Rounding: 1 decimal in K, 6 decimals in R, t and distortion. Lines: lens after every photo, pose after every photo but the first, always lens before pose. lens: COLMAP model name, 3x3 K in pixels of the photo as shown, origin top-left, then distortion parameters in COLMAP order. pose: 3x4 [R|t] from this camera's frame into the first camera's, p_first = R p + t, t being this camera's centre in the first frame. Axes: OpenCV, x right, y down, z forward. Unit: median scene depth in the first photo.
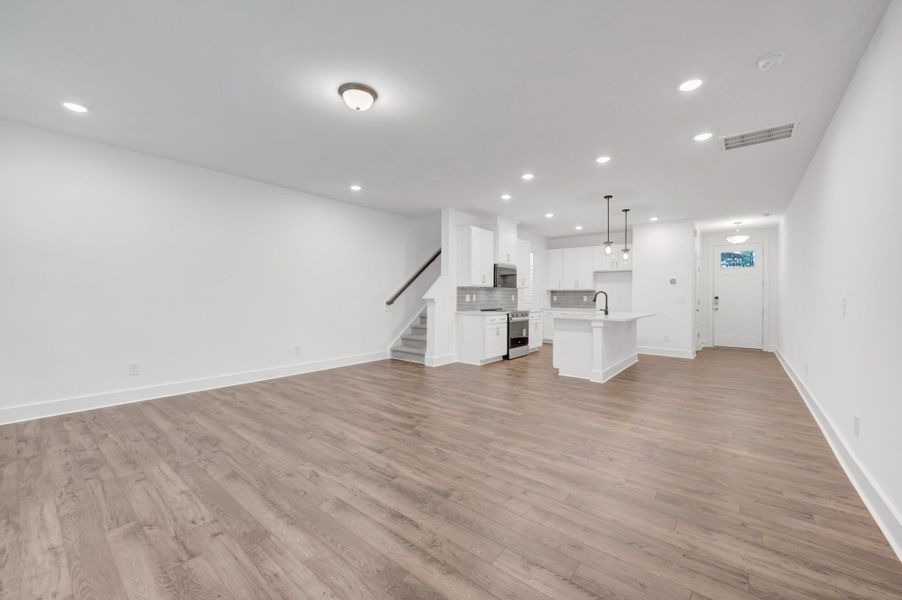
lens RADIAL K [[354.3, 0, 451.0], [0, 354.3, 300.0], [0, 0, 1]] dist [-0.000211, 0.000231]
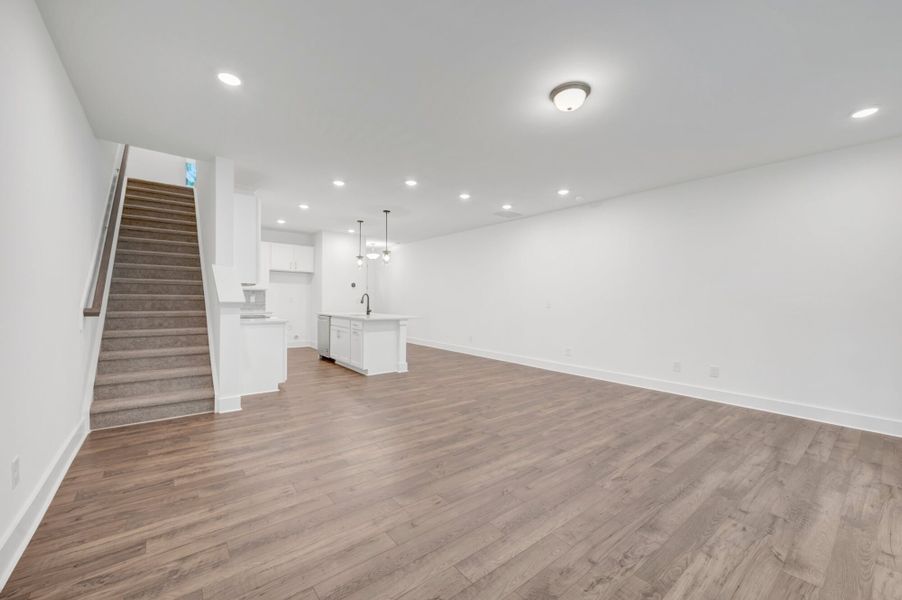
lens RADIAL K [[361.1, 0, 453.5], [0, 361.1, 291.0], [0, 0, 1]] dist [0.001056, 0.000057]
pose [[0.201620, 0.020209, 0.979255, -1.328930], [0.000654, 0.999784, -0.020768, -0.017671], [-0.979464, 0.004828, 0.201563, 1.111728]]
